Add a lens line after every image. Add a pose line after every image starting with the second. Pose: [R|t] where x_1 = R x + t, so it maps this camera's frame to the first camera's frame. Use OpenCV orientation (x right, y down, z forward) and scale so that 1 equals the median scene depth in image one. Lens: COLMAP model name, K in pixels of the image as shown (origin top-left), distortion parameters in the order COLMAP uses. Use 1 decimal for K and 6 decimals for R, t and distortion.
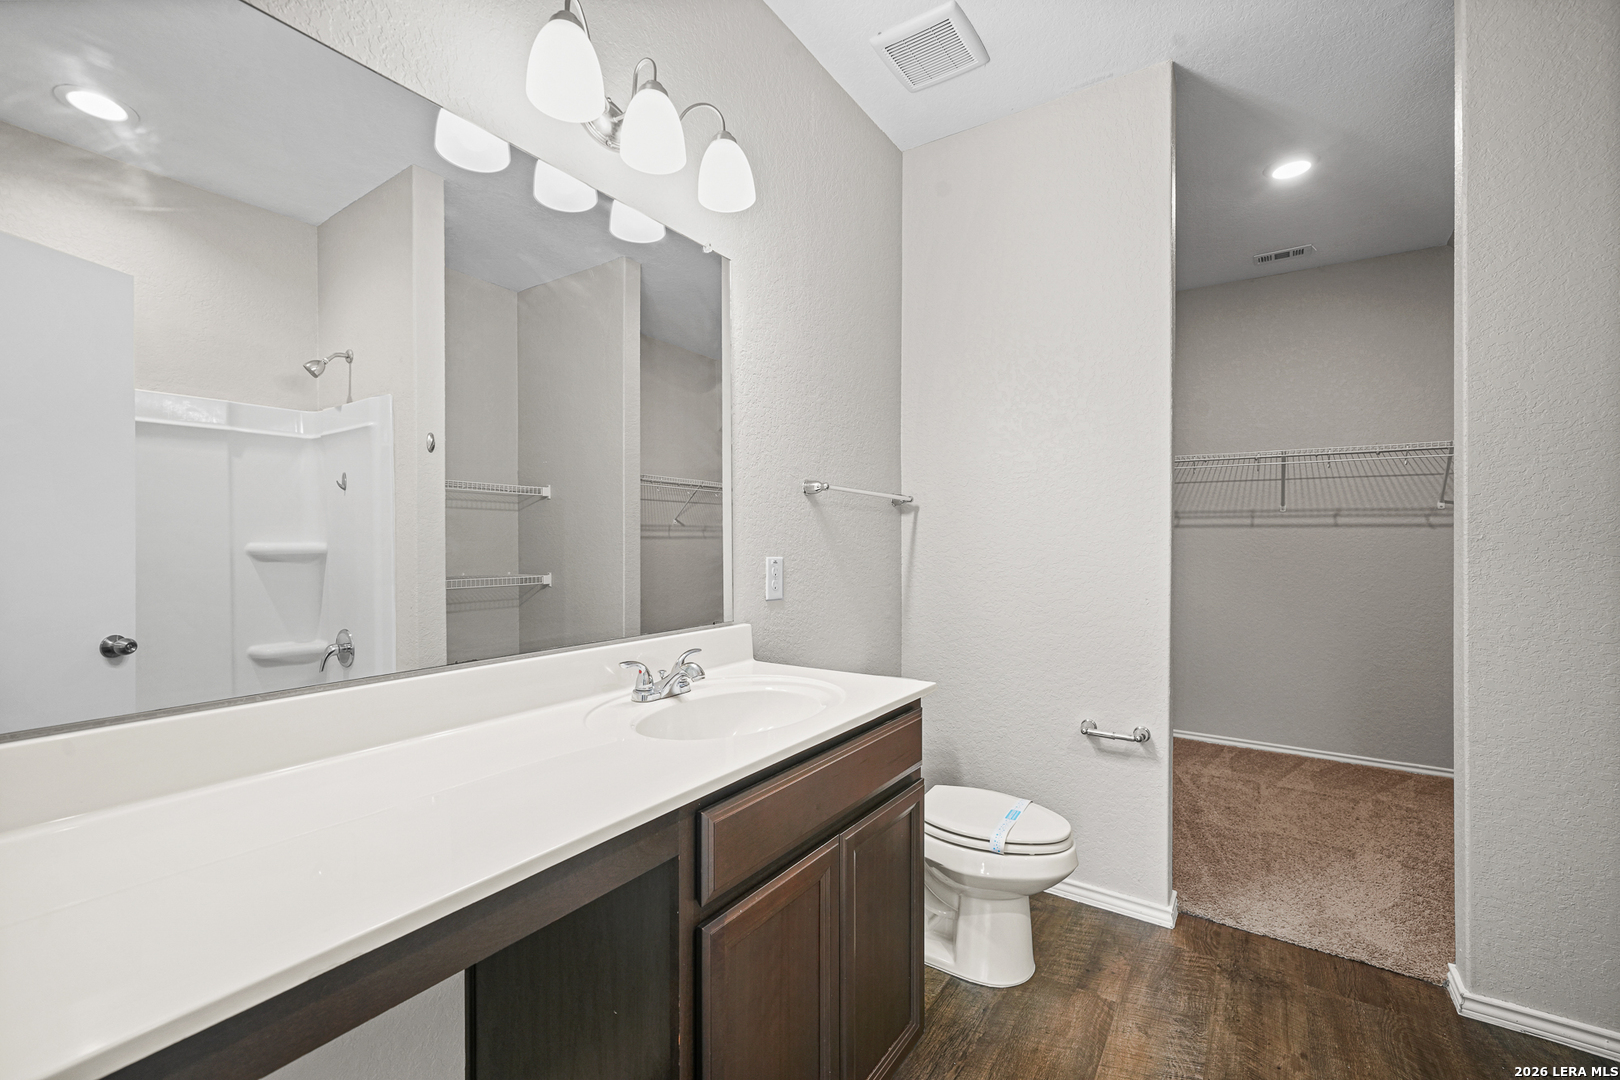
lens RADIAL K [[677.4, 0, 807.2], [0, 677.4, 547.5], [0, 0, 1]] dist [0.002481, 0.001554]
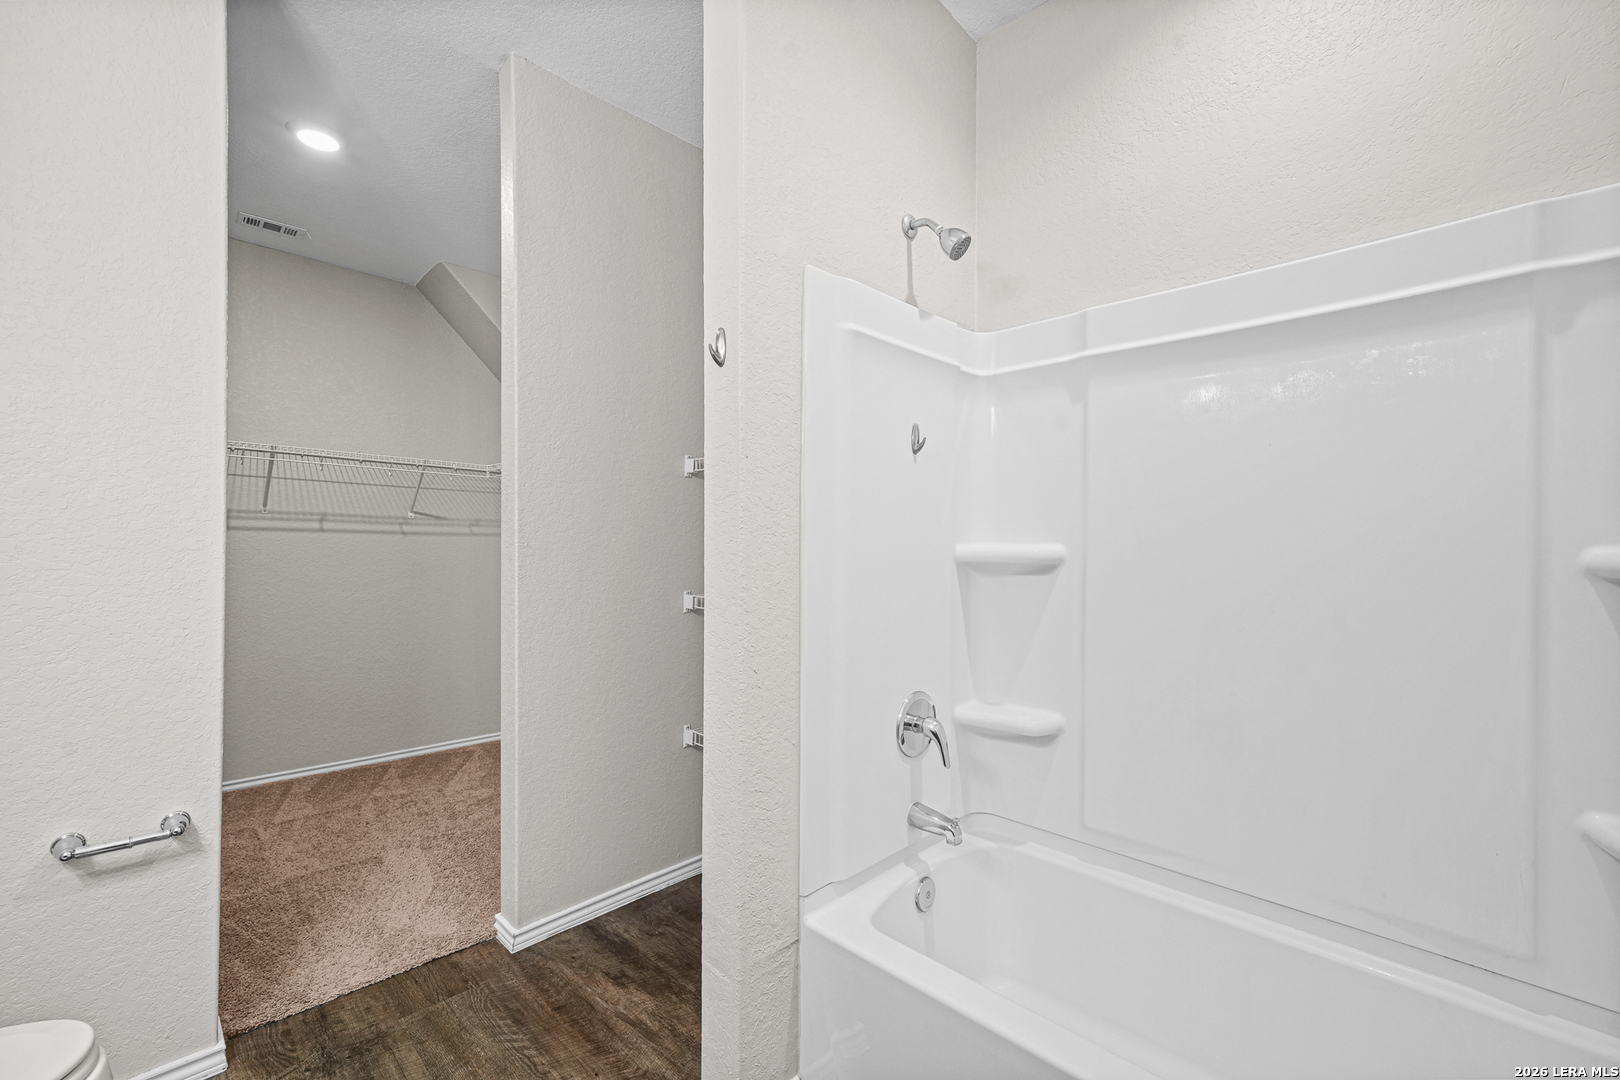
lens RADIAL K [[677.4, 0, 807.2], [0, 677.4, 547.5], [0, 0, 1]] dist [0.002481, 0.001554]
pose [[0.186157, 0.002403, 0.982517, -0.058503], [0.003743, 0.999988, -0.003155, -0.003145], [-0.982513, 0.004265, 0.186146, 0.178036]]
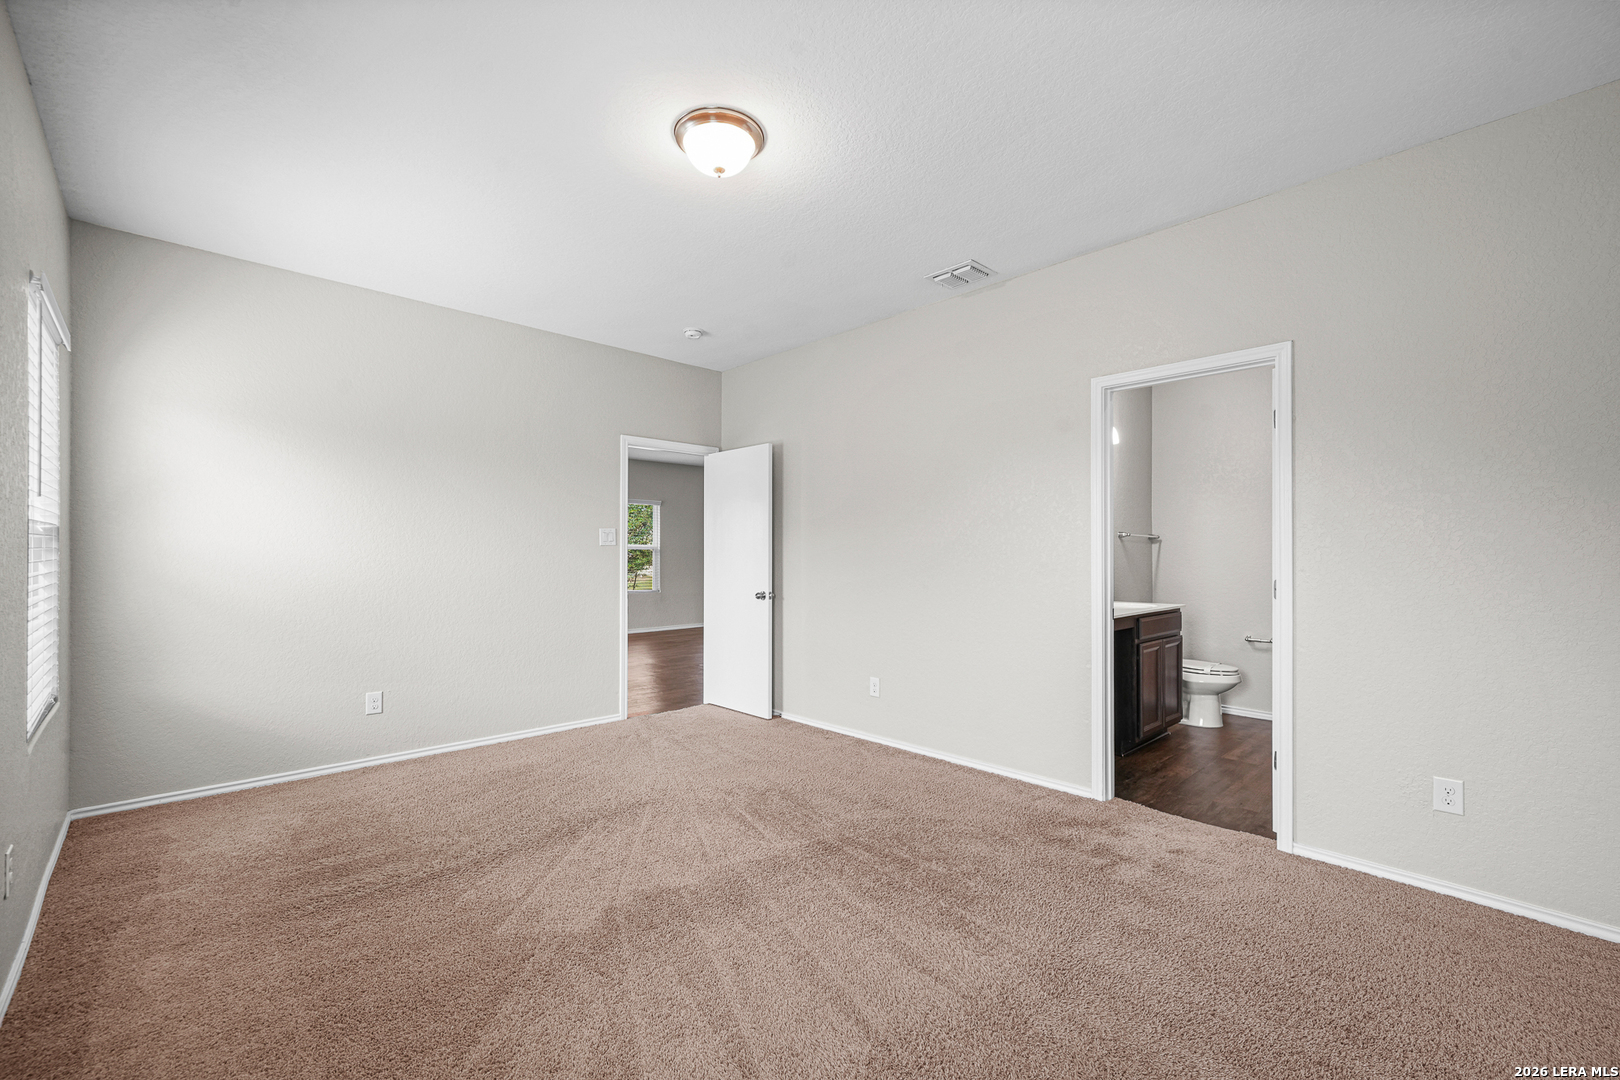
lens RADIAL K [[677.4, 0, 807.2], [0, 677.4, 547.5], [0, 0, 1]] dist [0.002481, 0.001554]
pose [[0.975483, 0.001182, -0.220073, -0.427333], [-0.004734, 0.999867, -0.015611, 0.001875], [0.220025, 0.016270, 0.975358, -1.251335]]
